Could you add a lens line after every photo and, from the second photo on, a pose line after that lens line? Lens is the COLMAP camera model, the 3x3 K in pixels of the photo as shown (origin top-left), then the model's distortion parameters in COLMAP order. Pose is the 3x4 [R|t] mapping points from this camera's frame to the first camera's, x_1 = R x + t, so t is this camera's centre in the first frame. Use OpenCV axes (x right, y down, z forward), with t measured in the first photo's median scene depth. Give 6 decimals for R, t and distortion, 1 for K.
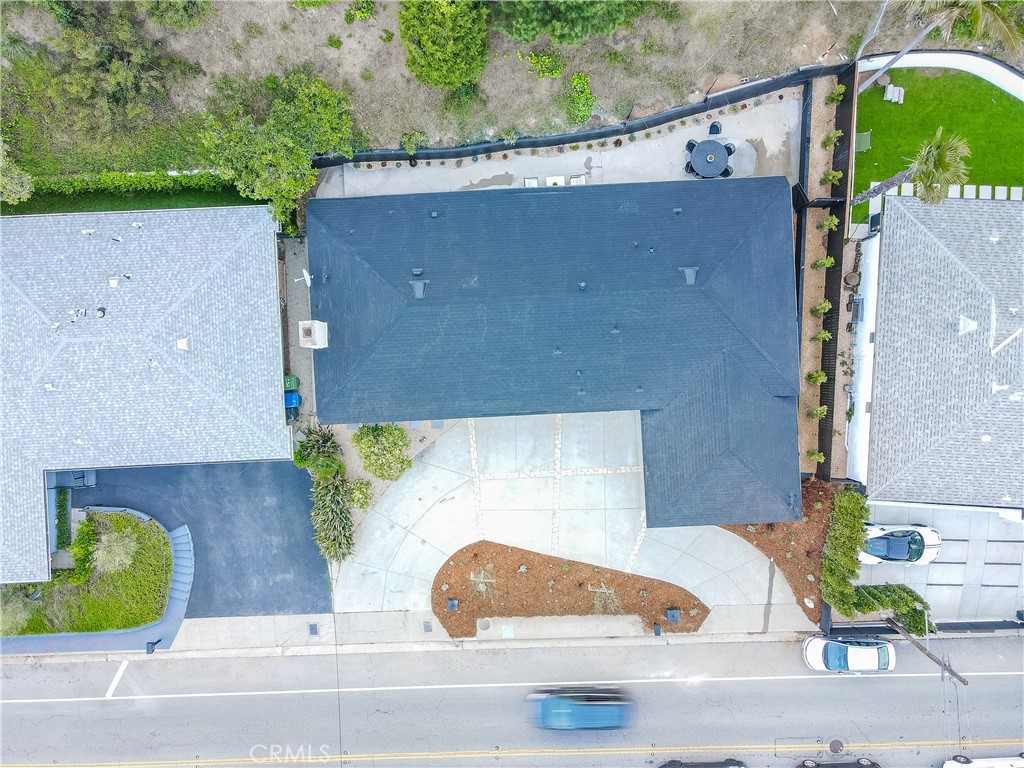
lens RADIAL K [[749.7, 0, 514.3], [0, 749.7, 386.5], [0, 0, 1]] dist [-0.001003, 0.034227]
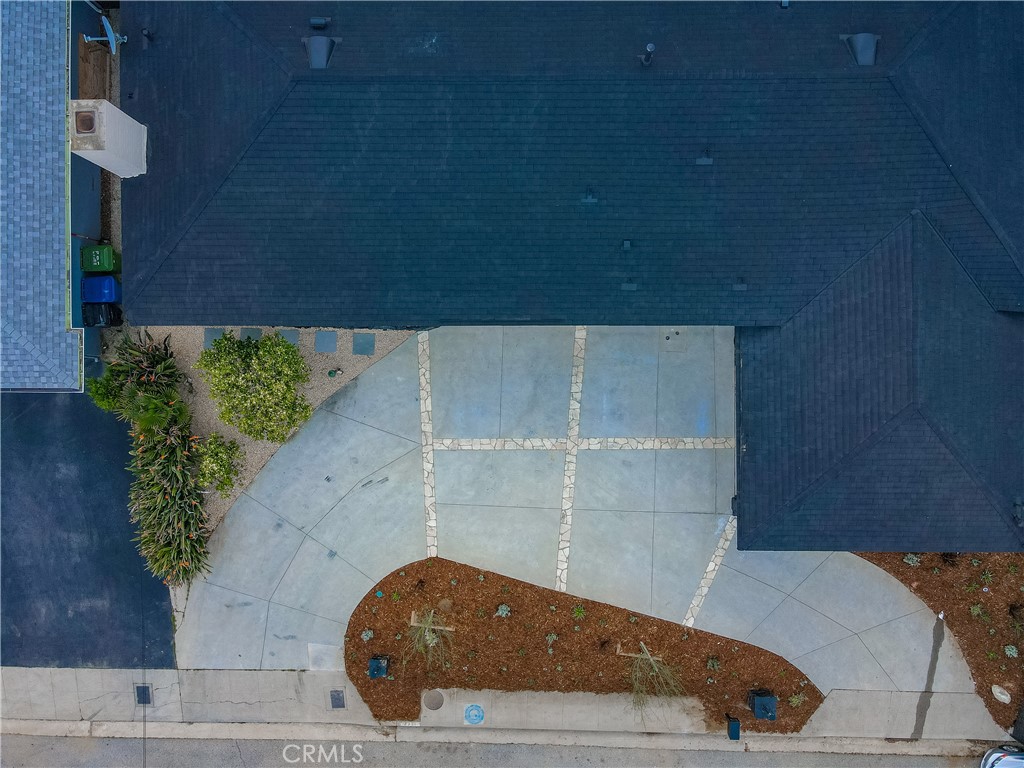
lens RADIAL K [[747.5, 0, 514.8], [0, 747.5, 384.9], [0, 0, 1]] dist [0.012360, 0.004300]
pose [[0.998868, 0.047558, 0.001291, 0.011481], [-0.047542, 0.998813, -0.010573, 0.080214], [-0.001792, 0.010500, 0.999943, 0.443470]]
